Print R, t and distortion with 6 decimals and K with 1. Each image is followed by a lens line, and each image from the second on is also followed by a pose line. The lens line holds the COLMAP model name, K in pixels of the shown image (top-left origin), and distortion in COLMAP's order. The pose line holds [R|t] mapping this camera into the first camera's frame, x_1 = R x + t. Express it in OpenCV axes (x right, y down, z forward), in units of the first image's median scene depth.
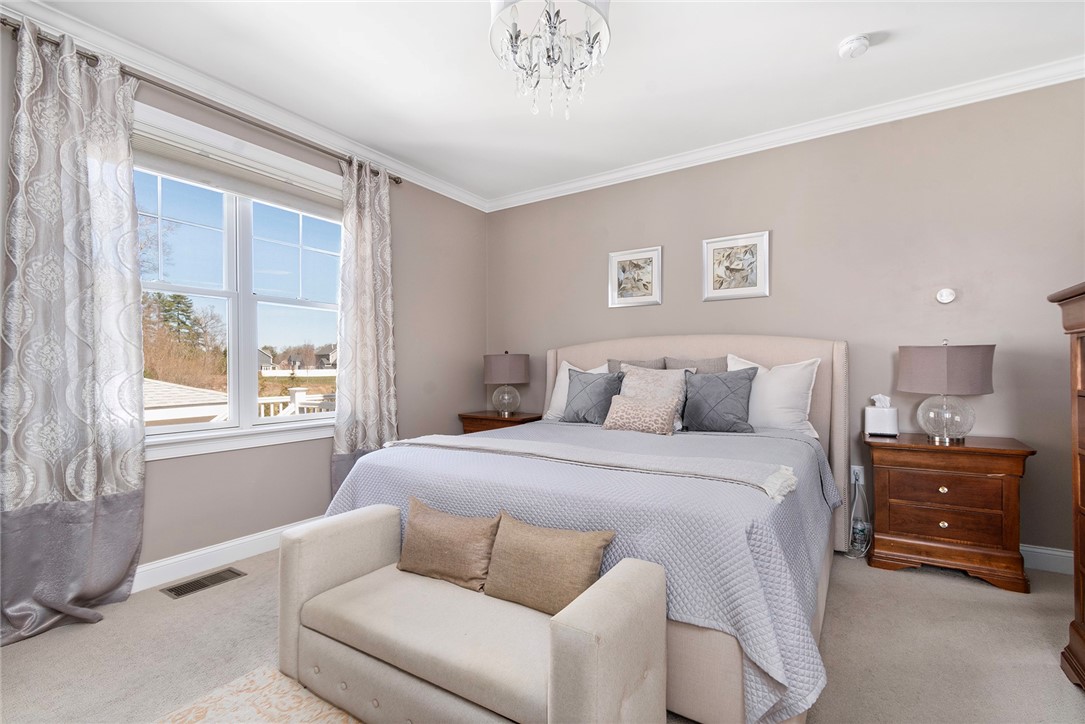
lens RADIAL K [[485.6, 0, 546.5], [0, 485.6, 365.9], [0, 0, 1]] dist [-0.000579, -0.000025]
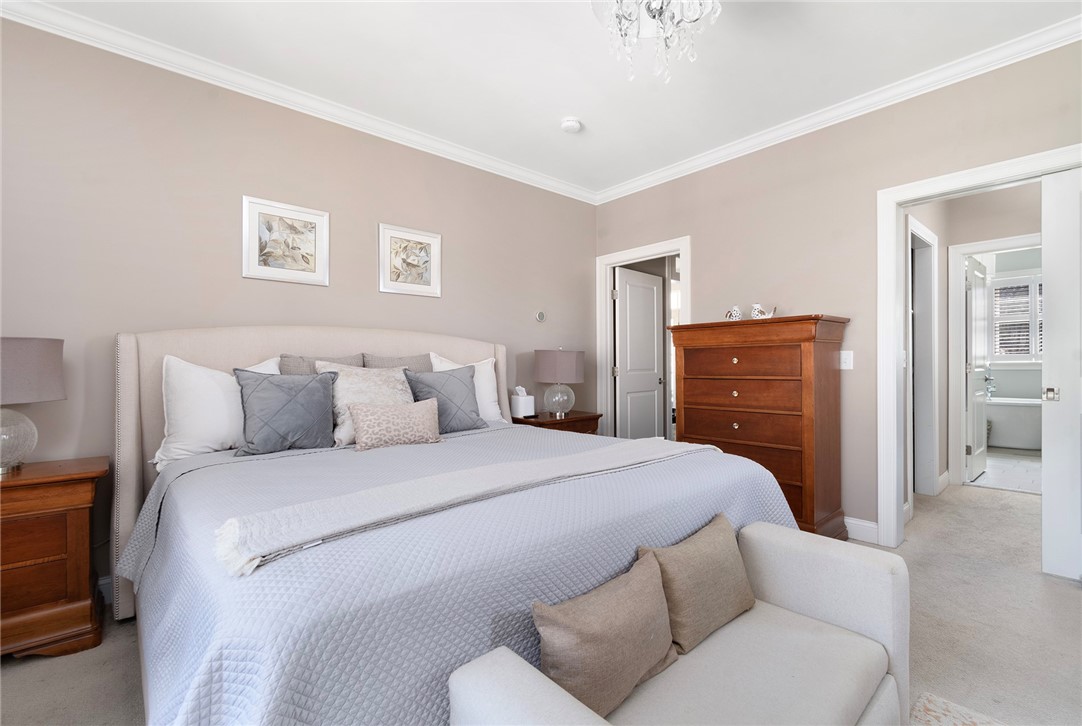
lens RADIAL K [[478.7, 0, 543.1], [0, 478.7, 365.1], [0, 0, 1]] dist [0.001245, 0.000040]
pose [[0.273826, 0.003565, 0.961773, -0.448469], [0.004575, 0.999977, -0.005009, 0.006939], [-0.961768, 0.005772, 0.273804, 0.489460]]
